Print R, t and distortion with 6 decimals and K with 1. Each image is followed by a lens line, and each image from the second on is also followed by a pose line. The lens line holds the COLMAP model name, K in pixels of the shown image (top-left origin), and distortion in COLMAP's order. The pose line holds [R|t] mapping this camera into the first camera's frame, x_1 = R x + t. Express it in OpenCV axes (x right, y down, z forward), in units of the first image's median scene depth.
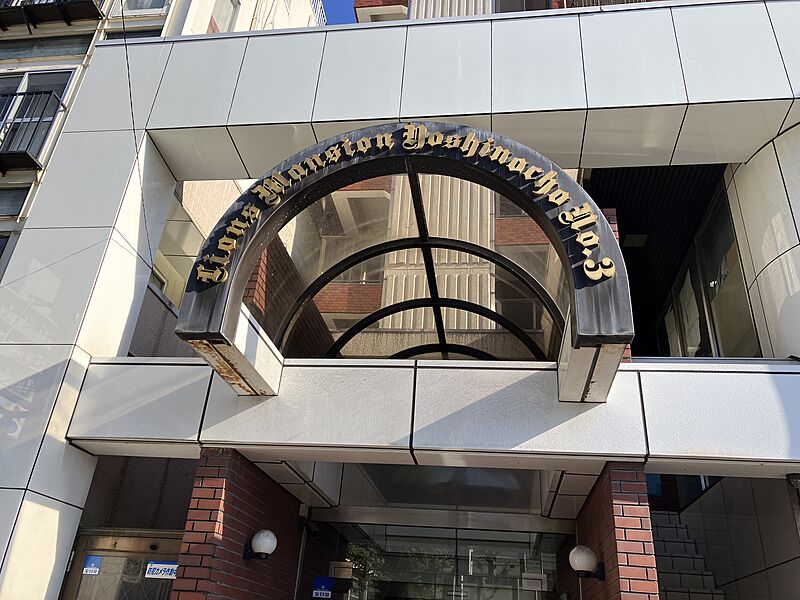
lens RADIAL K [[656.8, 0, 400.0], [0, 656.8, 300.0], [0, 0, 1]] dist [0.015040, -0.001291]
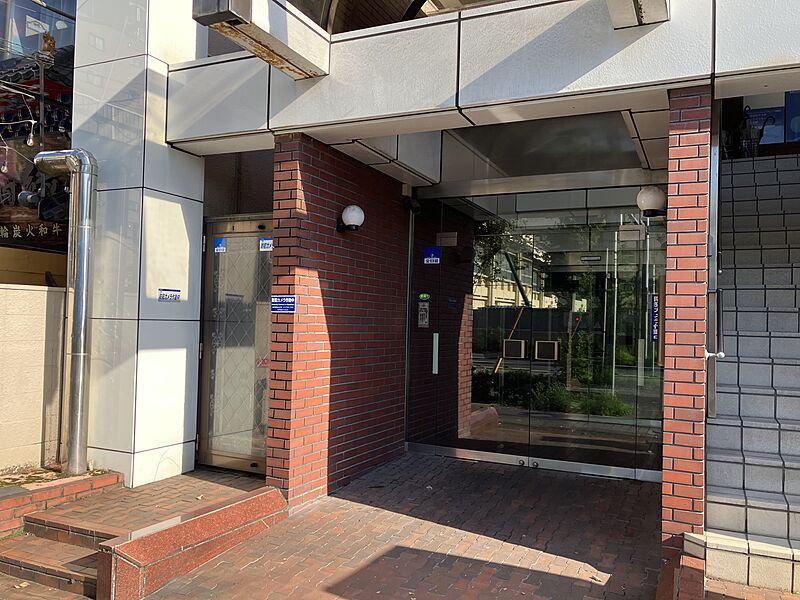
lens RADIAL K [[656.8, 0, 400.0], [0, 656.8, 300.0], [0, 0, 1]] dist [0.015040, -0.001291]
pose [[0.952590, -0.051454, -0.299874, 0.201696], [0.174110, 0.900456, 0.398579, 0.073916], [0.249515, -0.431893, 0.866724, 0.005758]]
